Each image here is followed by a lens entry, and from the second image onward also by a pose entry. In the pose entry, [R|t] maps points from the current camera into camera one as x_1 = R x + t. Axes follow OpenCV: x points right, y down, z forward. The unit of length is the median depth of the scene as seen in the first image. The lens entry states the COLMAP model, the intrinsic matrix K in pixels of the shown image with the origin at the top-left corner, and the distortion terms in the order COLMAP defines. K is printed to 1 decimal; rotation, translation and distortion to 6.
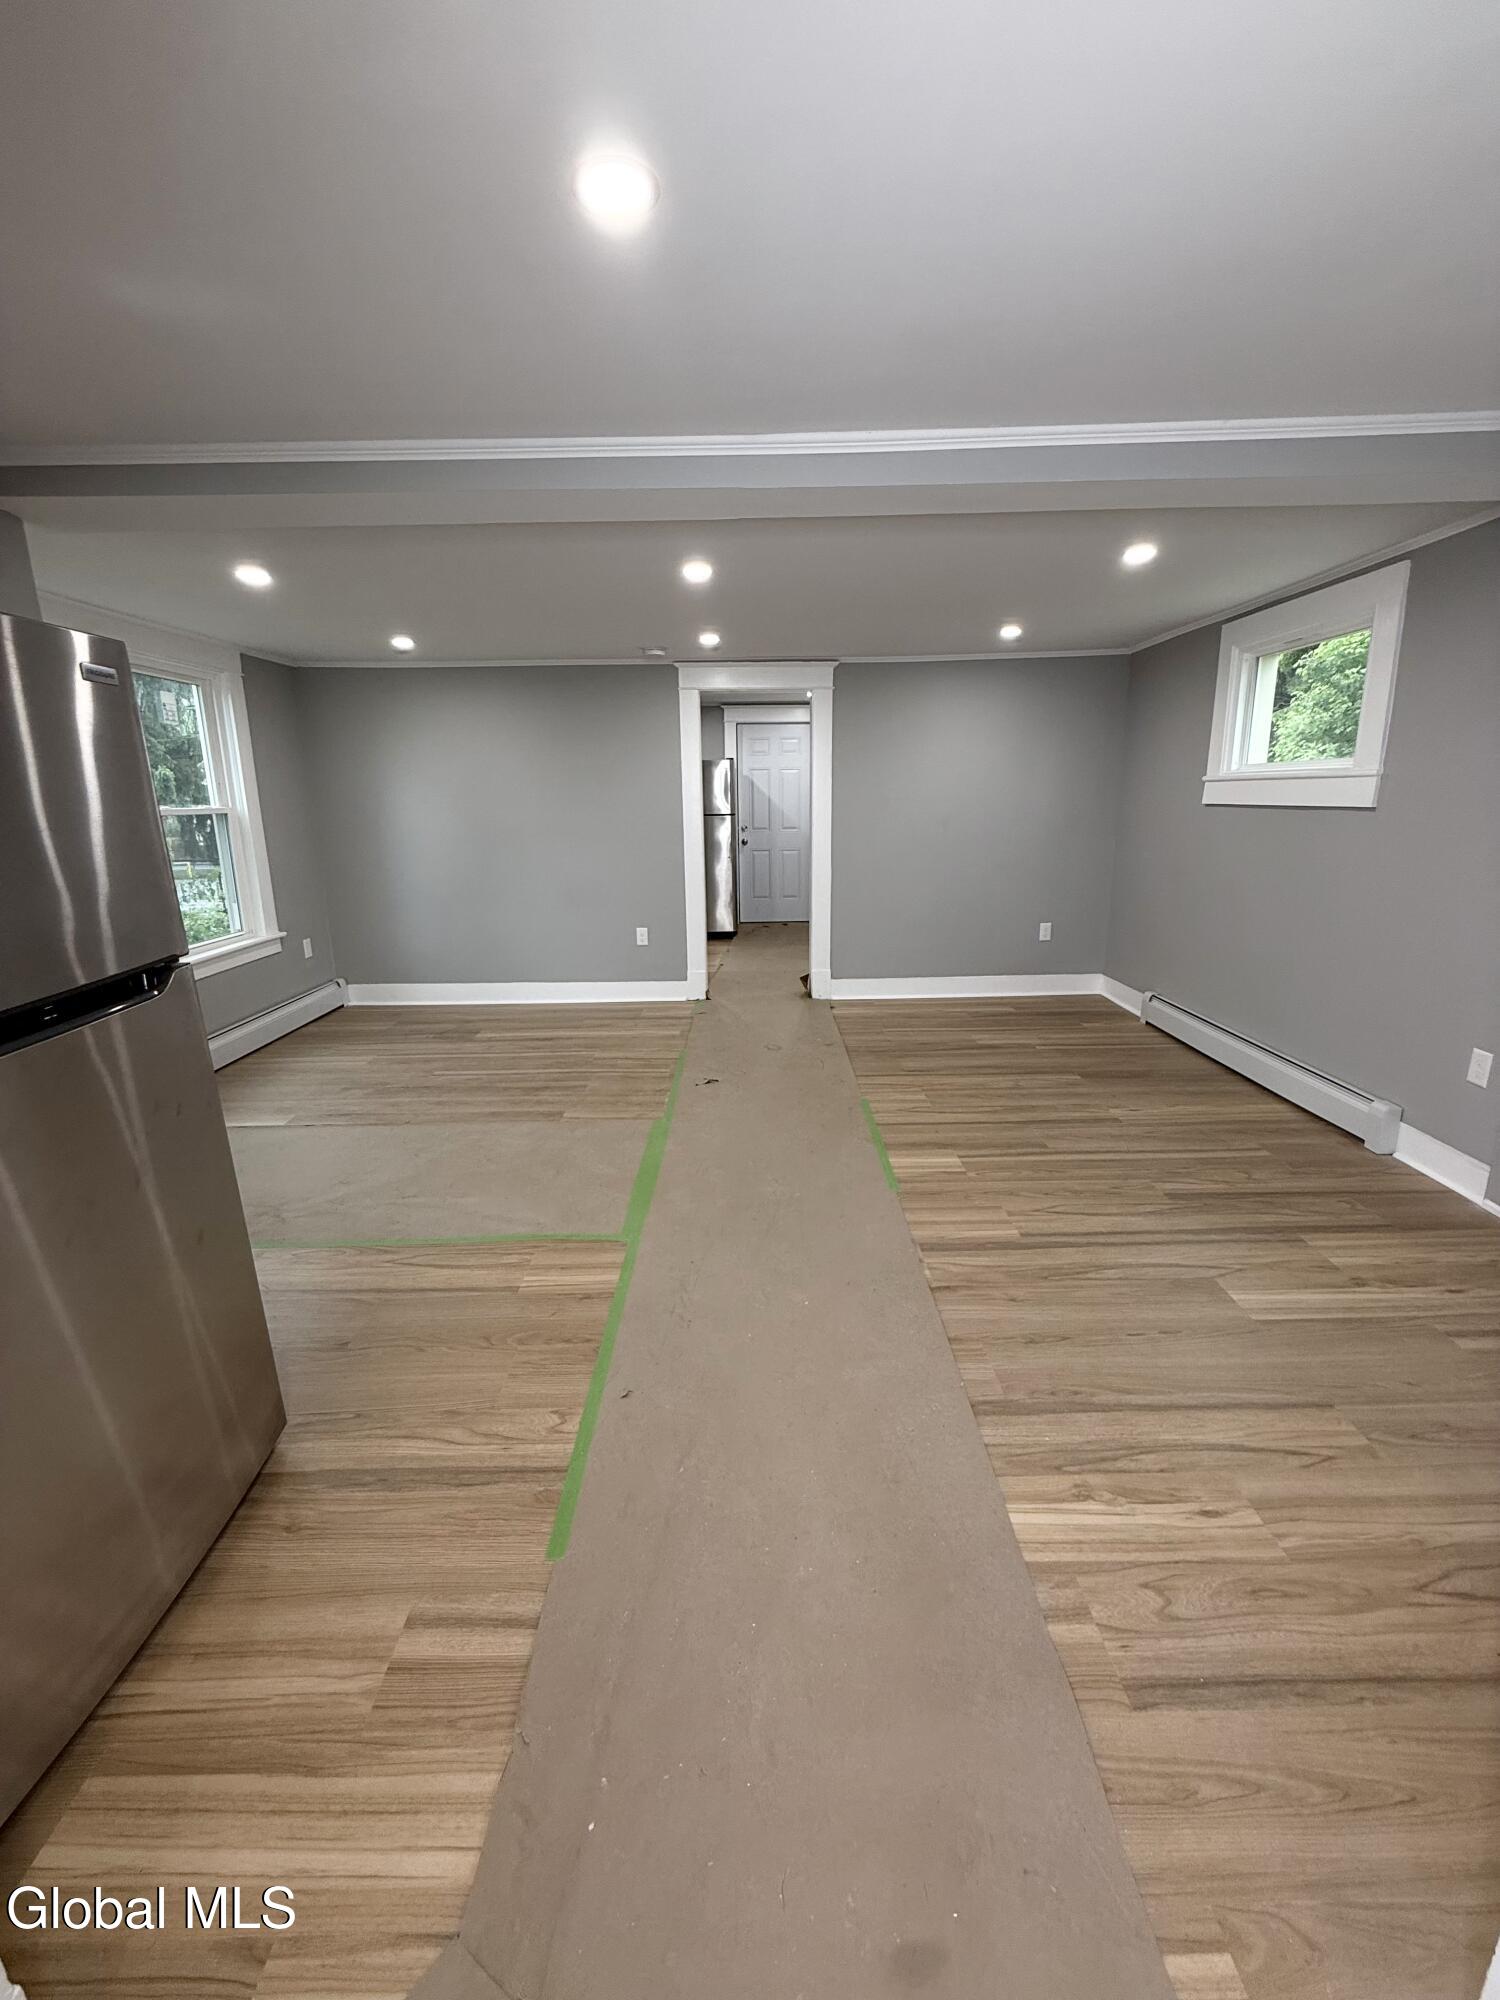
lens RADIAL K [[804.3, 0, 742.5], [0, 804.3, 995.4], [0, 0, 1]] dist [0.001838, -0.000188]
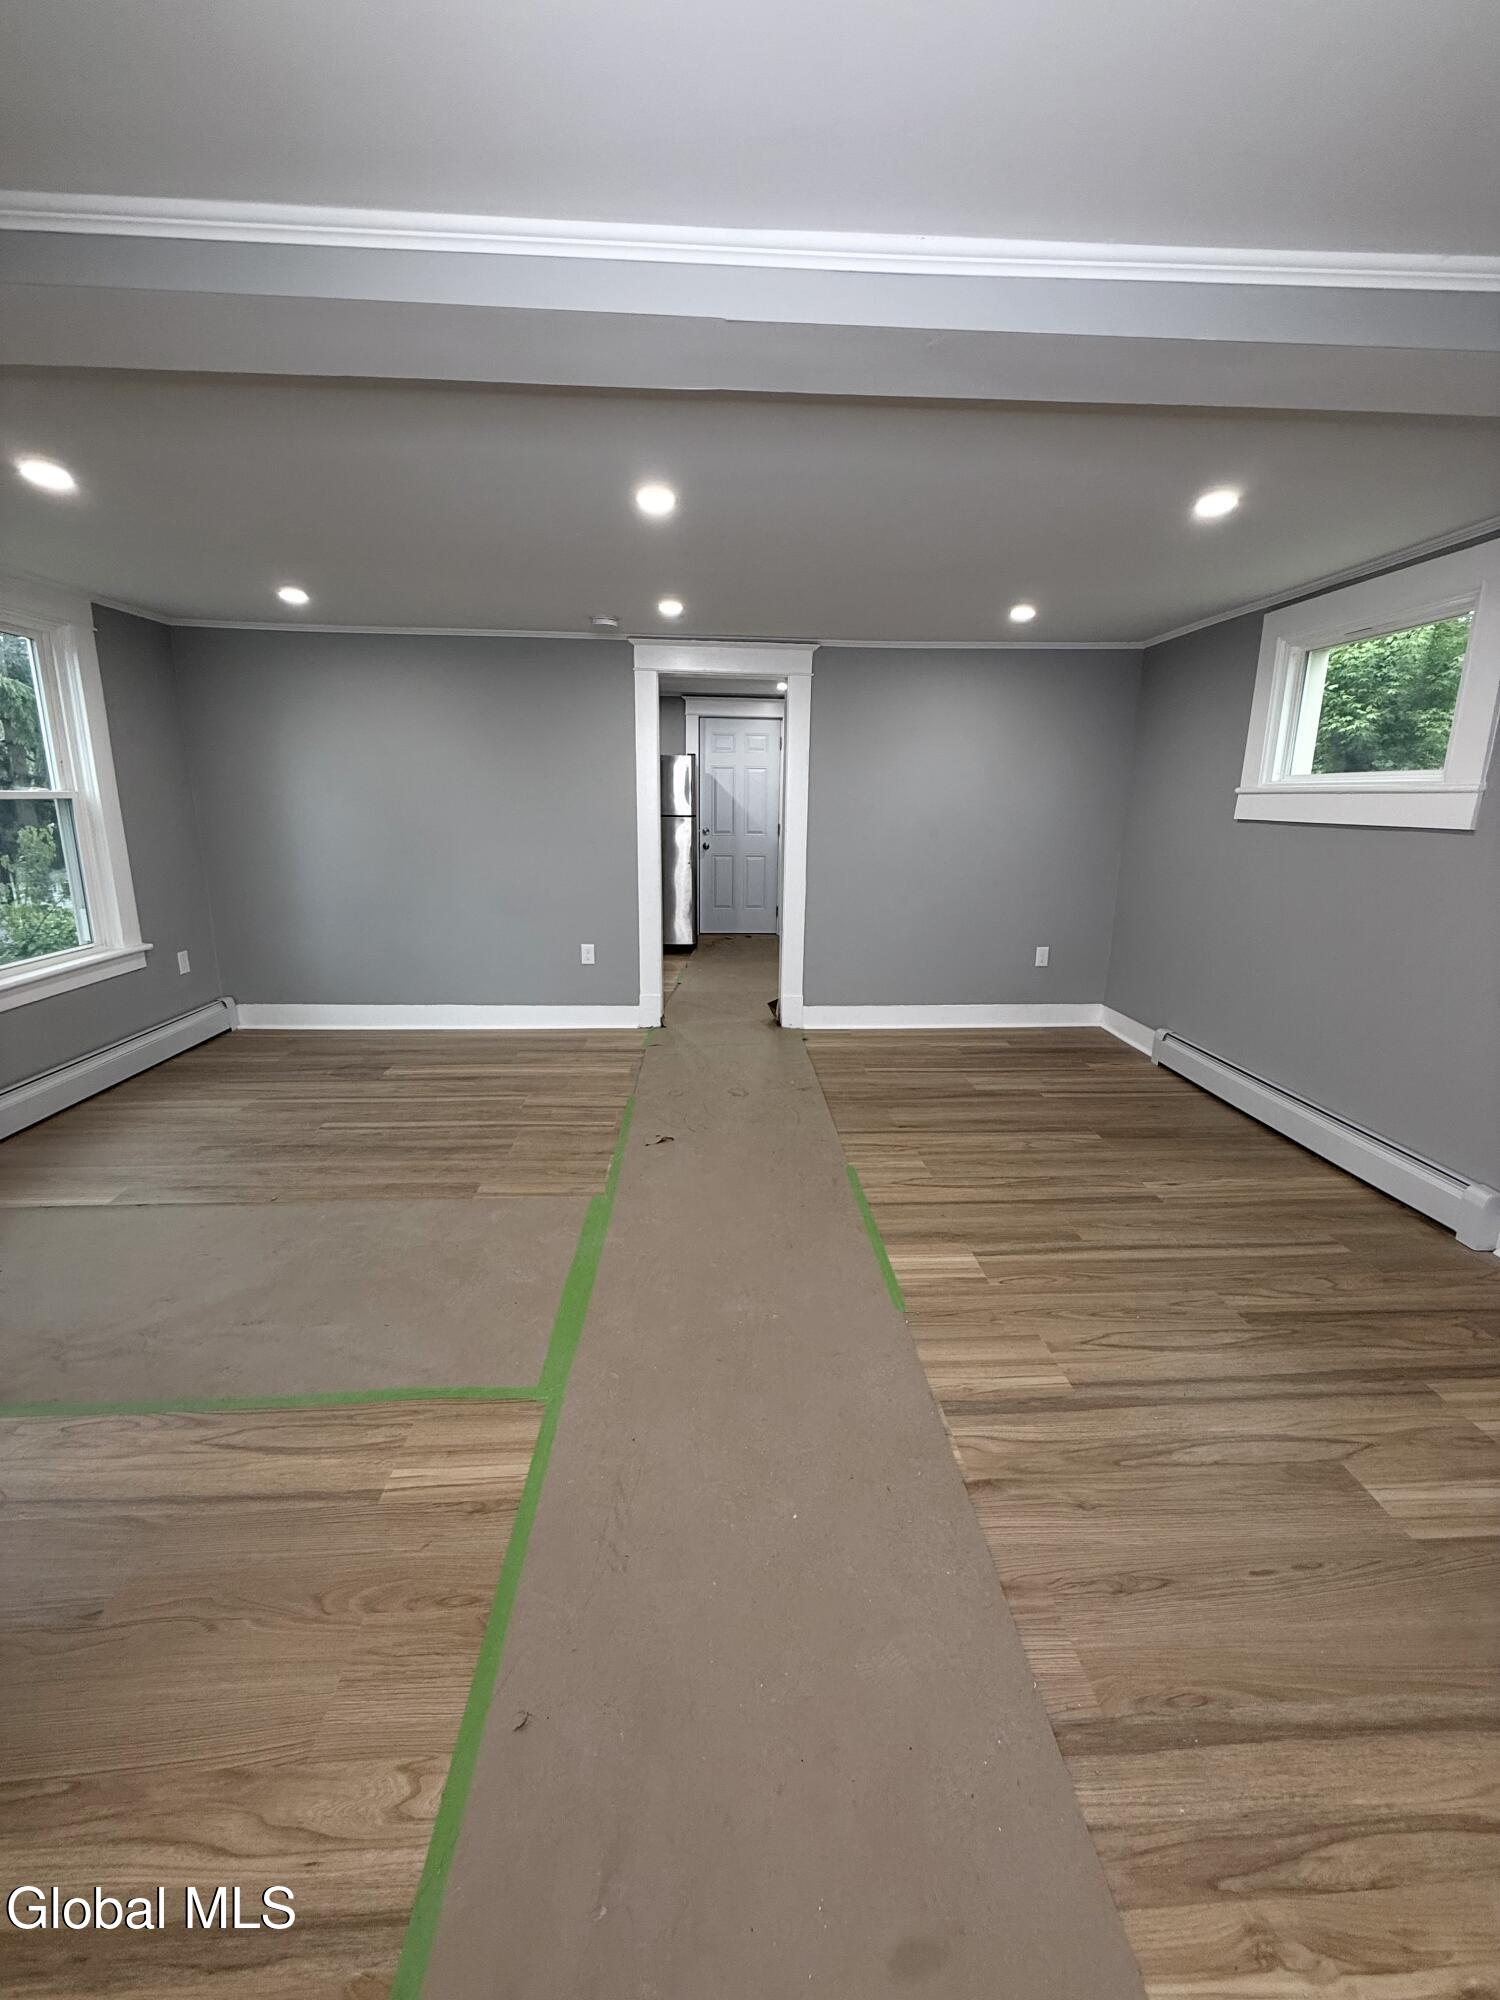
lens RADIAL K [[804.3, 0, 742.4], [0, 804.3, 992.4], [0, 0, 1]] dist [0.001838, -0.000188]
pose [[0.998415, 0.014897, 0.054267, -0.007793], [-0.014651, 0.999881, -0.004929, -0.049483], [-0.054334, 0.004126, 0.998514, 0.205462]]
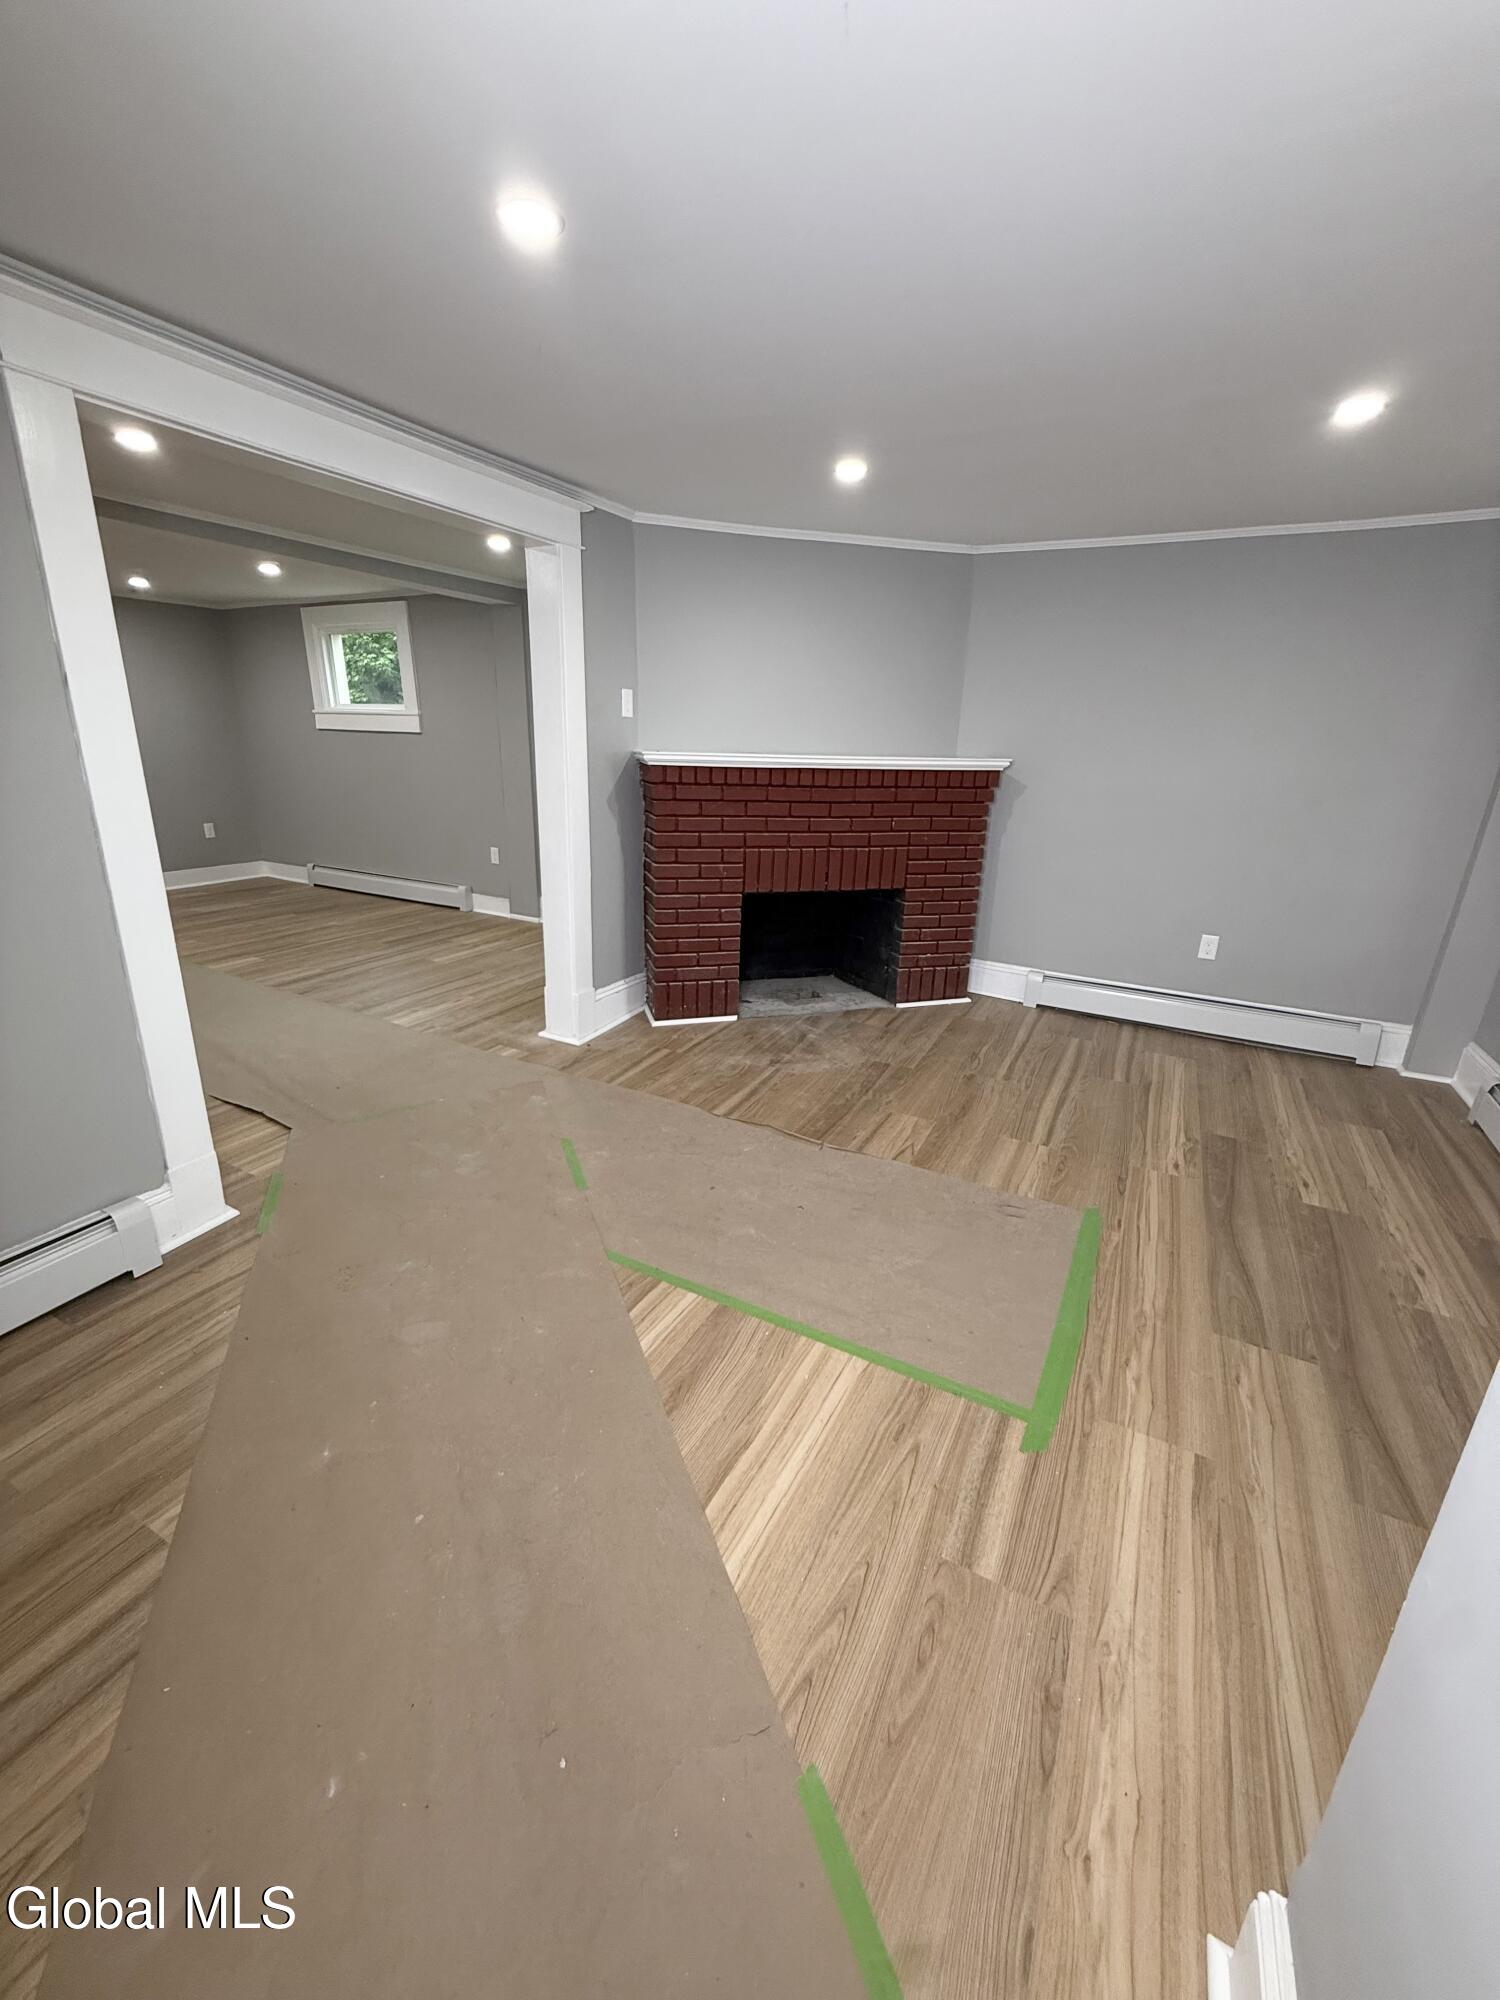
lens RADIAL K [[804.3, 0, 744.5], [0, 804.3, 1000.3], [0, 0, 1]] dist [0.001838, -0.000188]
pose [[0.479450, -0.243443, 0.843127, -0.570912], [0.179748, 0.967626, 0.177175, 0.169805], [-0.858964, 0.066604, 0.507686, -0.545915]]
